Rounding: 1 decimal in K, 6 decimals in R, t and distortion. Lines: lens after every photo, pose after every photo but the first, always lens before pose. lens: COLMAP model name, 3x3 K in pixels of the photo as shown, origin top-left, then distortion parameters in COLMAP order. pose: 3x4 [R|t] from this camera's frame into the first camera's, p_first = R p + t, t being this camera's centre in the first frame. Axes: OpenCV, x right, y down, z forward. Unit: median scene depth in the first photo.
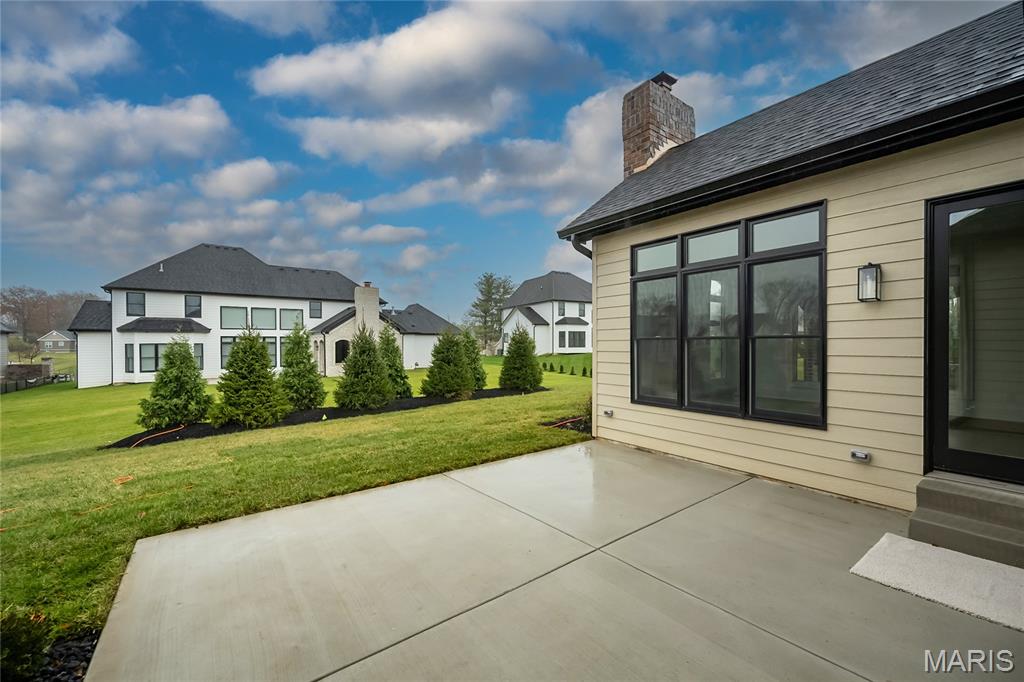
lens RADIAL K [[408.0, 0, 518.7], [0, 408.0, 347.0], [0, 0, 1]] dist [0.001782, -0.000415]
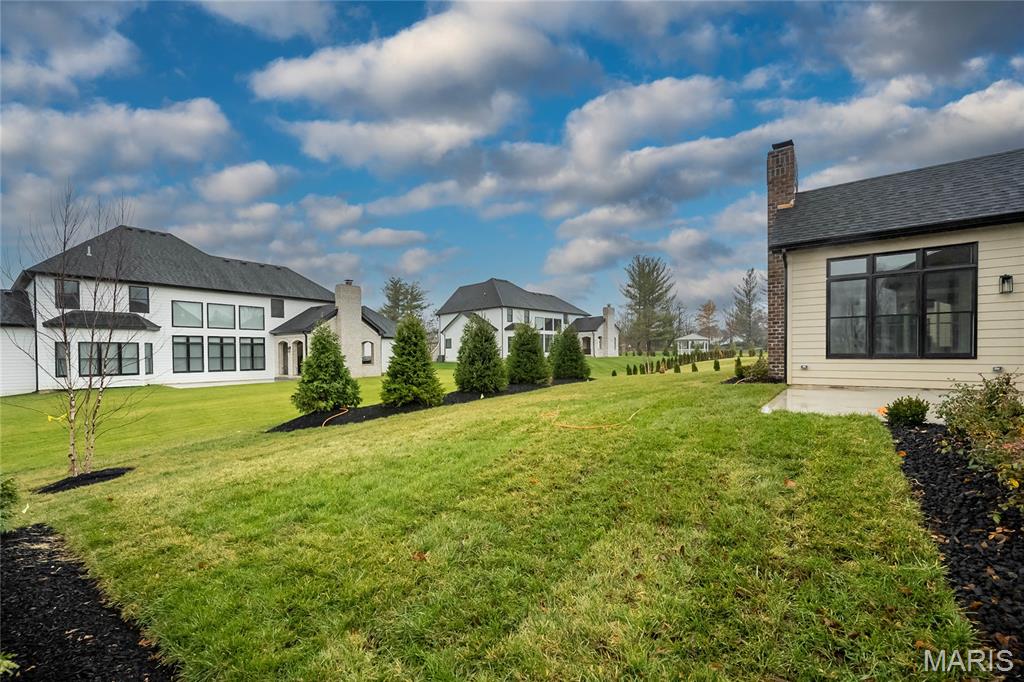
lens RADIAL K [[408.0, 0, 532.6], [0, 408.0, 361.6], [0, 0, 1]] dist [0.001782, -0.000415]
pose [[0.963323, -0.008417, 0.268211, -0.250870], [0.005036, 0.999899, 0.013291, 0.024624], [-0.268296, -0.011453, 0.963269, -0.044069]]
